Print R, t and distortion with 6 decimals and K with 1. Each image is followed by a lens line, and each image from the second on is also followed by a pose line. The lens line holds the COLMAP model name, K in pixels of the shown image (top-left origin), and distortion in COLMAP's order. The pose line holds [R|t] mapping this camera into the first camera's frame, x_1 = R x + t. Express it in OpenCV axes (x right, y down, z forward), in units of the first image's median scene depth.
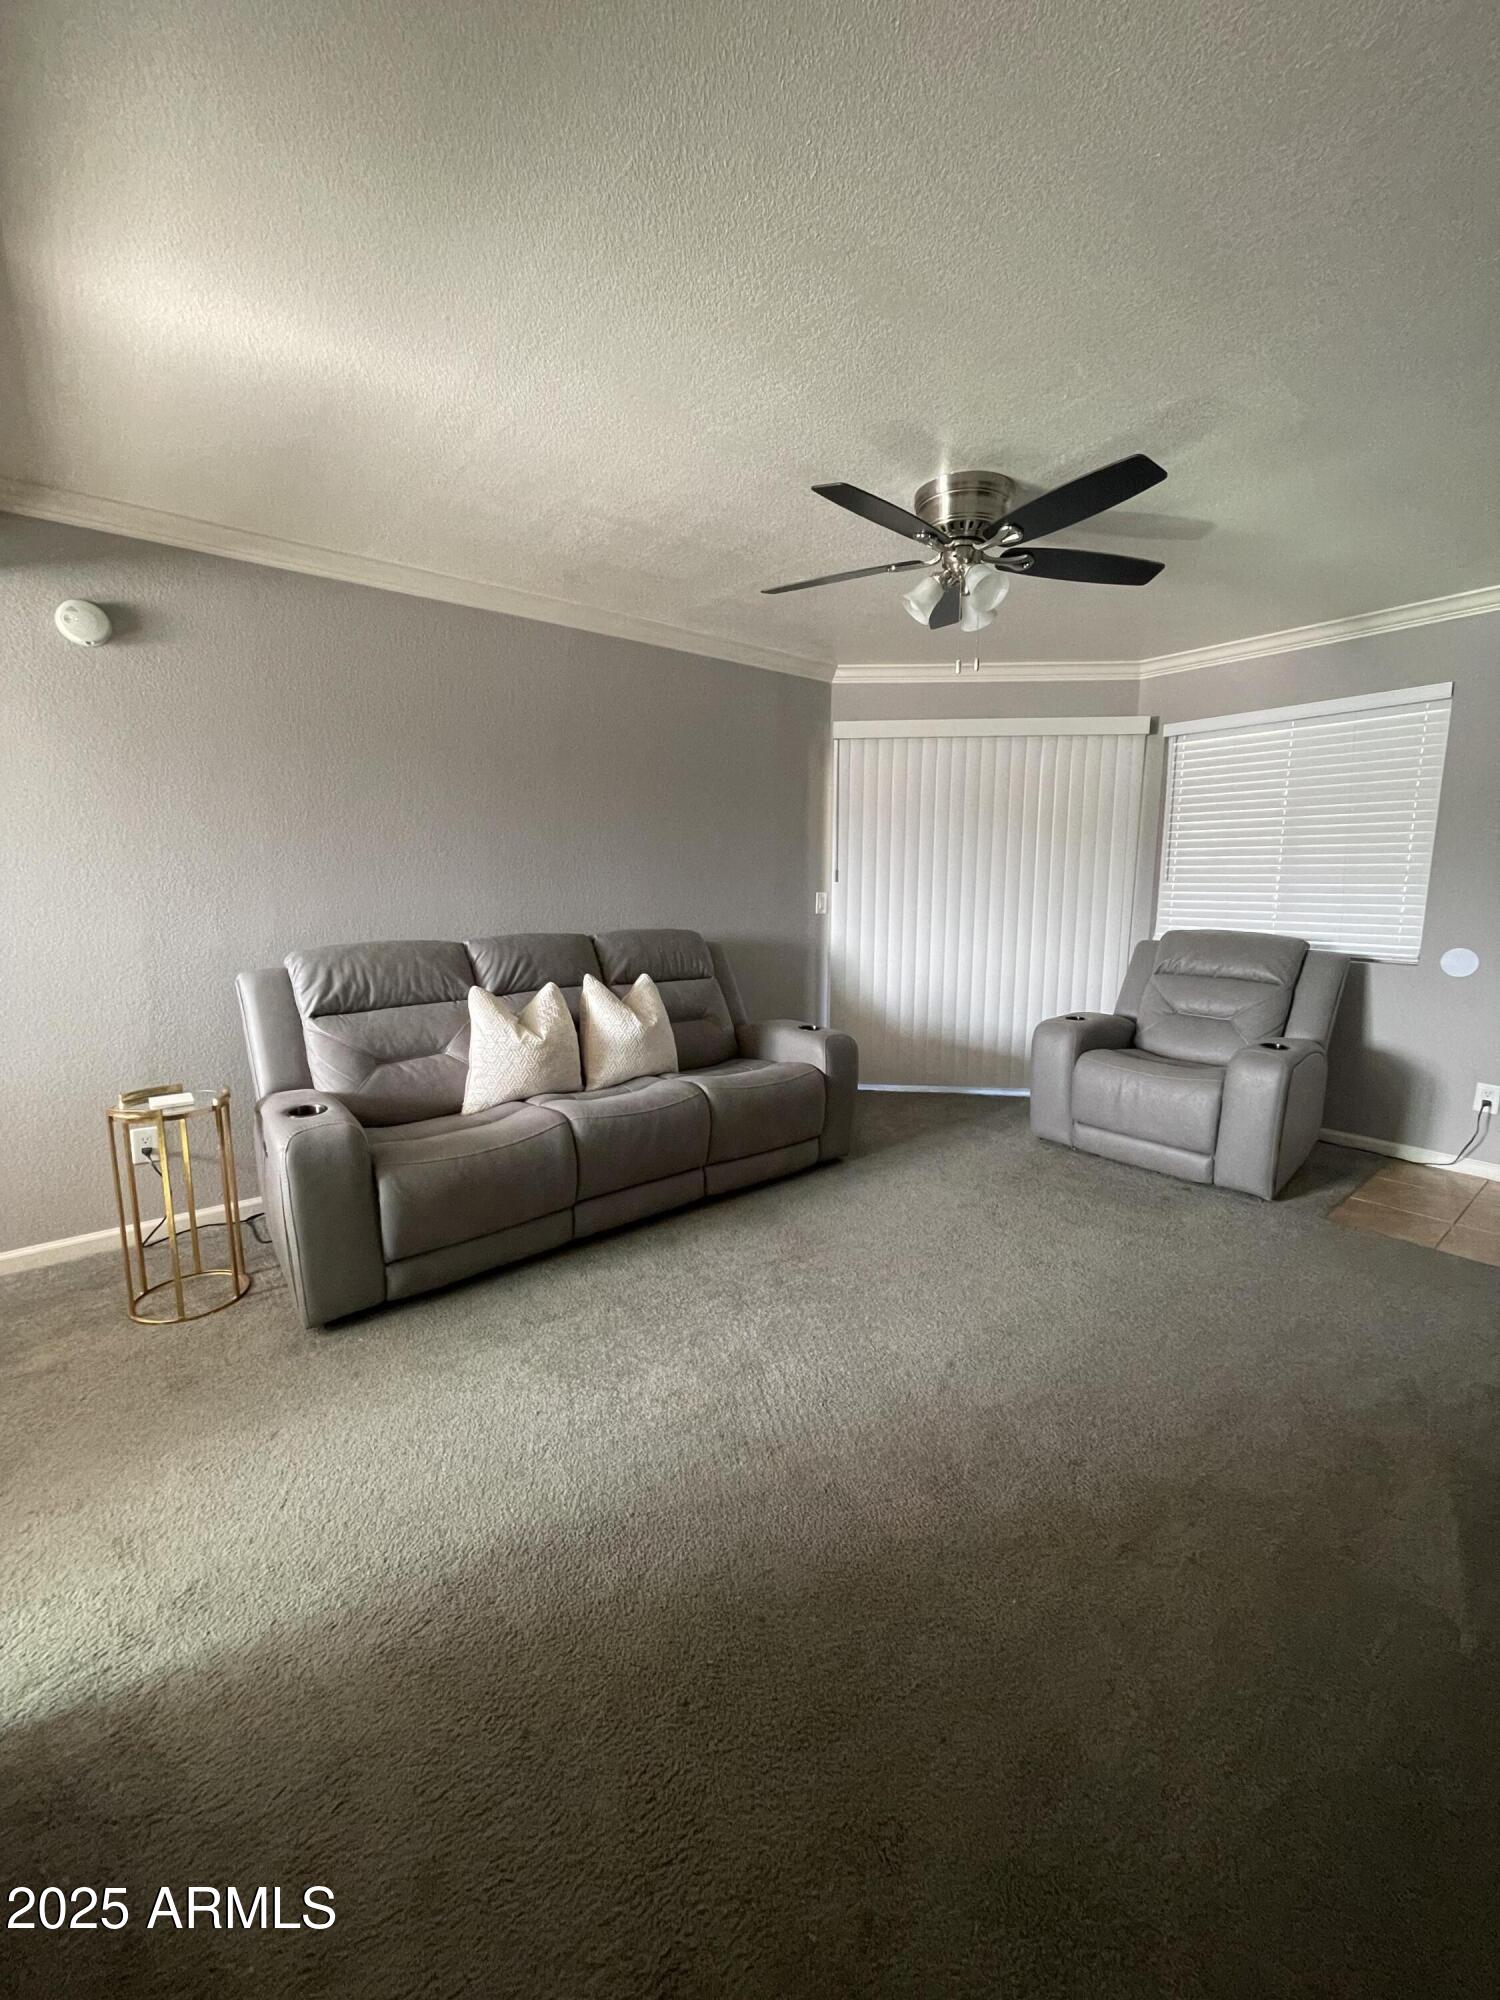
lens RADIAL K [[831.1, 0, 755.2], [0, 831.1, 994.6], [0, 0, 1]] dist [0.012825, -0.000317]
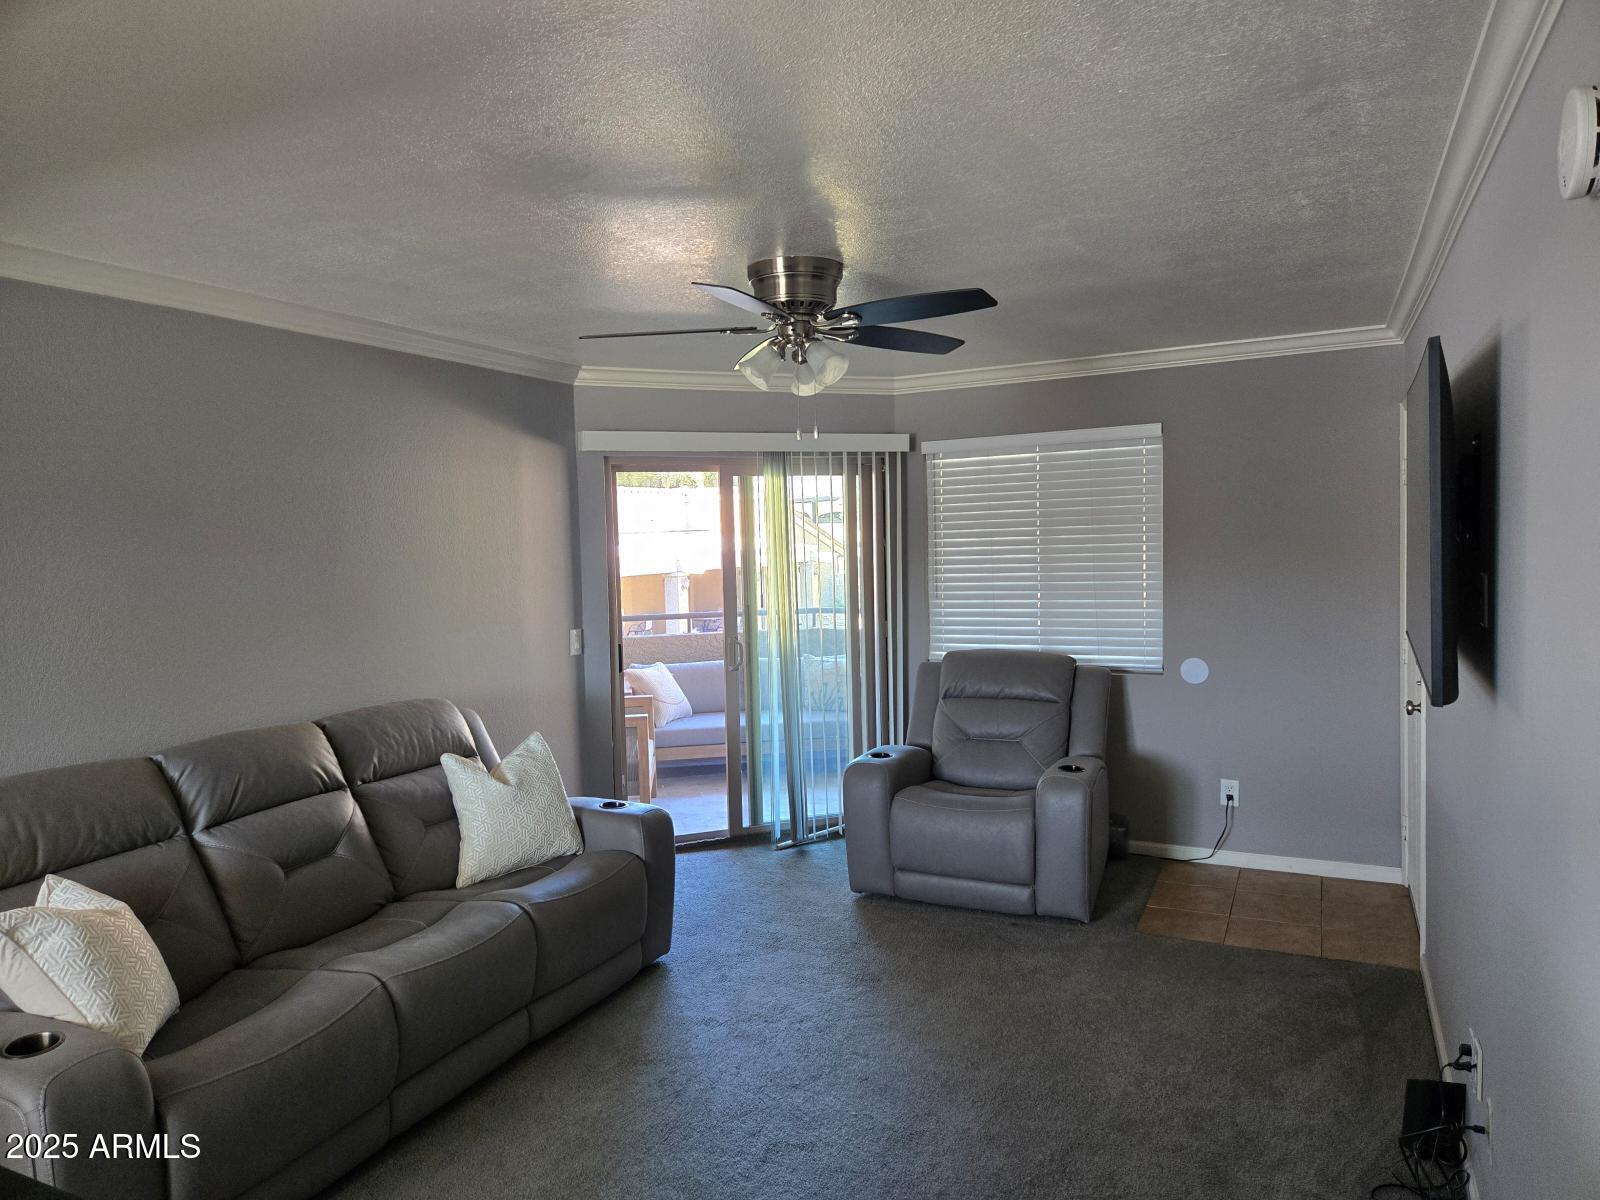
lens RADIAL K [[1064.8, 0, 812.9], [0, 1064.8, 602.6], [0, 0, 1]] dist [0.049301, -0.005955]
pose [[0.914820, -0.053349, 0.400322, -0.177014], [0.090855, 0.993014, -0.075288, -0.066539], [-0.393509, 0.105246, 0.913276, -0.096997]]
